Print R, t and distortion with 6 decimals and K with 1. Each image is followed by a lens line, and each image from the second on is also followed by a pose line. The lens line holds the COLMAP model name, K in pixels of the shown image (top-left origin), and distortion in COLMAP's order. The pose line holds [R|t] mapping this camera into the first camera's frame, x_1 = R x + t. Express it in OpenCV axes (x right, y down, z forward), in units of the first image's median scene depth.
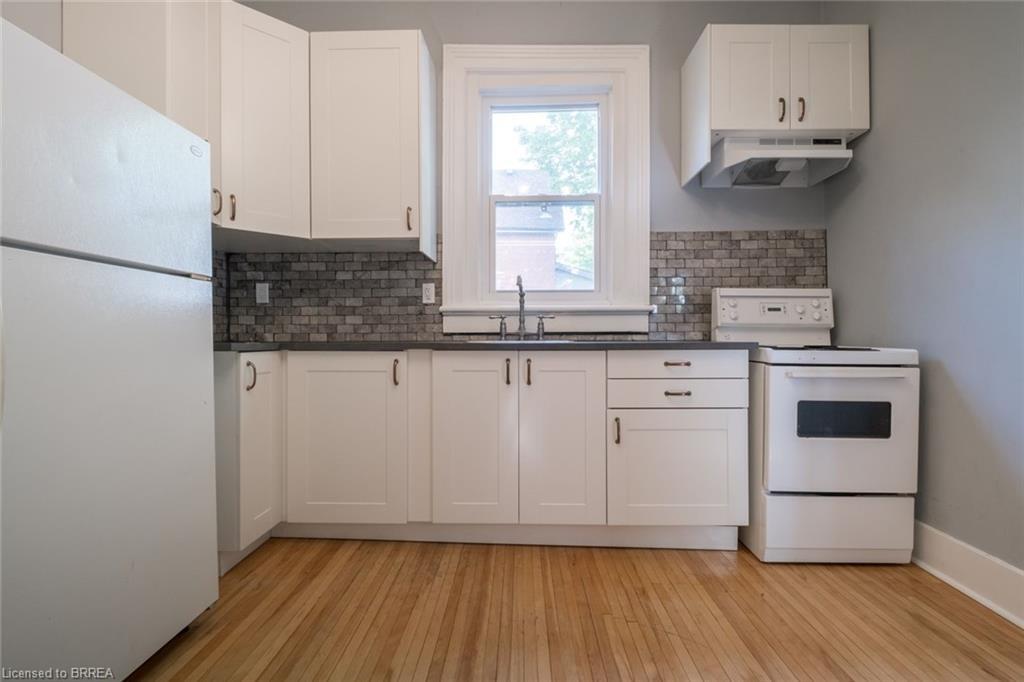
lens RADIAL K [[475.2, 0, 519.2], [0, 475.2, 337.9], [0, 0, 1]] dist [-0.003725, -0.001319]
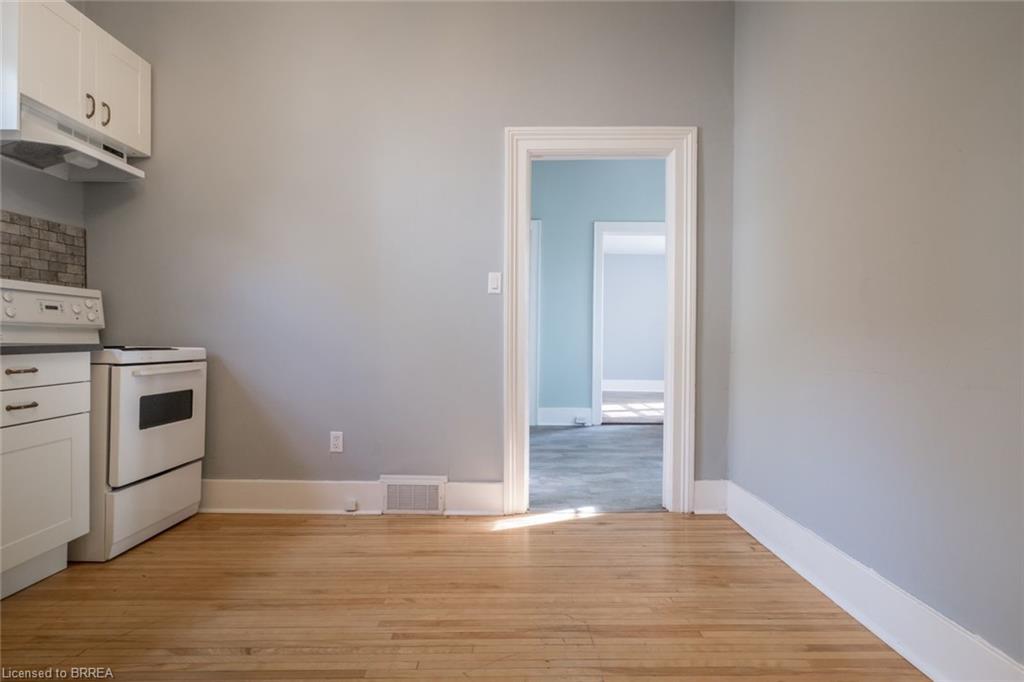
lens RADIAL K [[517.5, 0, 519.8], [0, 517.5, 339.5], [0, 0, 1]] dist [-0.001013, -0.001342]
pose [[-0.015044, -0.004417, 0.999877, -0.563919], [-0.006628, 0.999969, 0.004317, -0.009998], [-0.999865, -0.006562, -0.015072, 0.128882]]
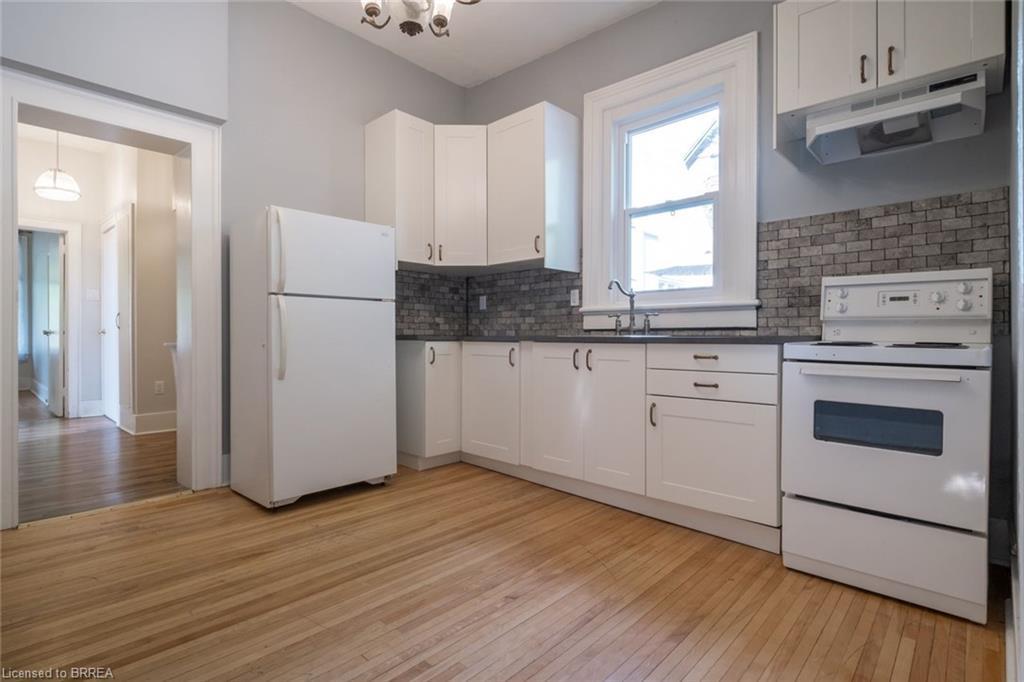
lens RADIAL K [[517.5, 0, 528.5], [0, 517.5, 336.1], [0, 0, 1]] dist [-0.001013, -0.001342]
pose [[0.745098, 0.003131, -0.666948, 0.774094], [-0.003629, 0.999993, 0.000639, 0.008177], [0.666945, 0.001944, 0.745104, -0.116248]]
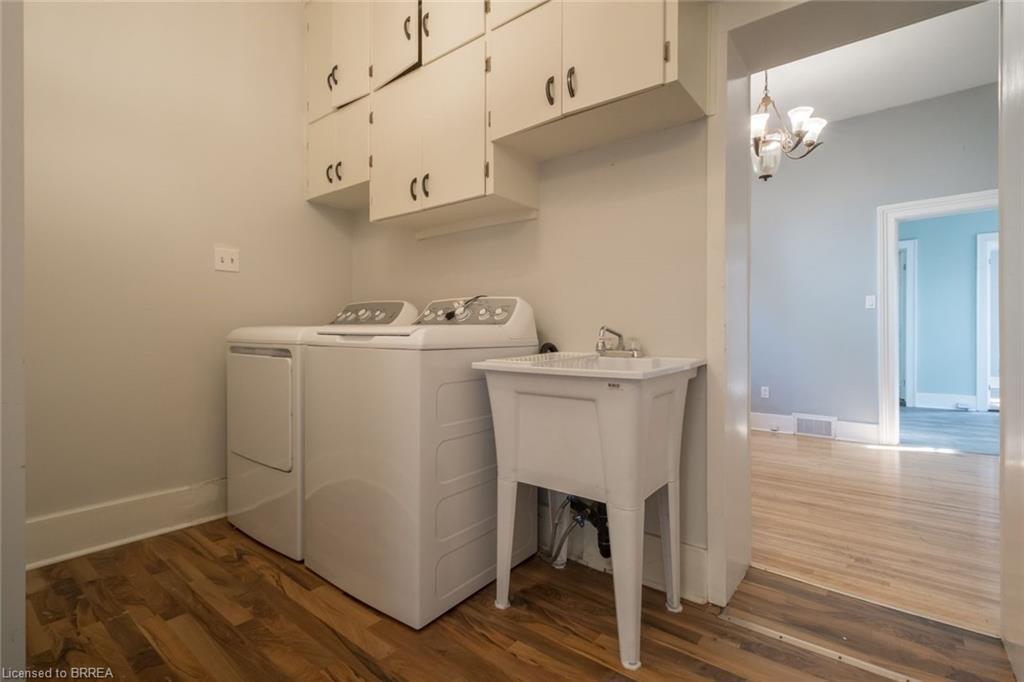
lens RADIAL K [[472.4, 0, 513.7], [0, 472.4, 333.2], [0, 0, 1]] dist [-0.004281, -0.000215]
pose [[0.630823, 0.004922, 0.775911, -1.698335], [-0.000257, 0.999981, -0.006135, -0.005410], [-0.775927, 0.003671, 0.630812, 0.090294]]
